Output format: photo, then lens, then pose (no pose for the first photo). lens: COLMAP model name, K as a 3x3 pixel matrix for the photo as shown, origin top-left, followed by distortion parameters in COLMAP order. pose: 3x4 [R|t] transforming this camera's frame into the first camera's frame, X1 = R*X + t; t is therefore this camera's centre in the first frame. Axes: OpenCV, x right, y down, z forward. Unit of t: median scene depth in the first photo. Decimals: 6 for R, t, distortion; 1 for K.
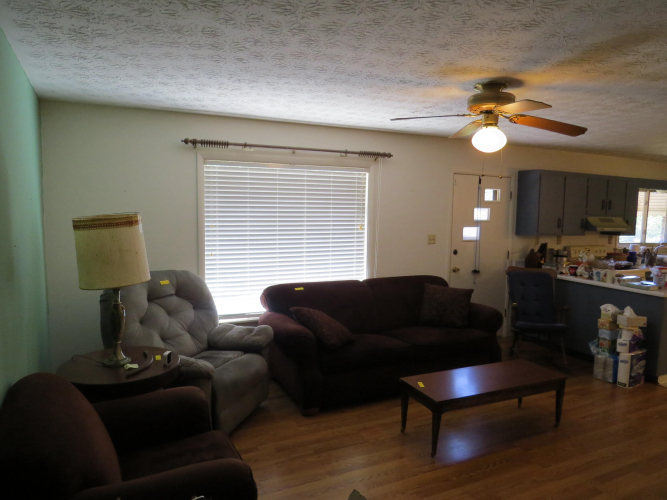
lens RADIAL K [[457.2, 0, 331.6], [0, 457.2, 259.2], [0, 0, 1]] dist [-0.040481, 0.001468]
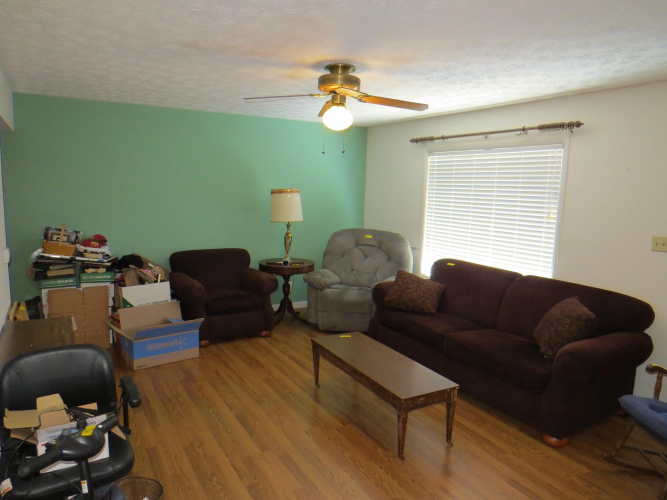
lens RADIAL K [[457.2, 0, 331.6], [0, 457.2, 259.2], [0, 0, 1]] dist [-0.040481, 0.001468]
pose [[0.116447, 0.141652, -0.983044, 0.863190], [-0.138840, 0.982380, 0.125110, -0.040165], [0.983445, 0.121917, 0.134062, 0.514929]]
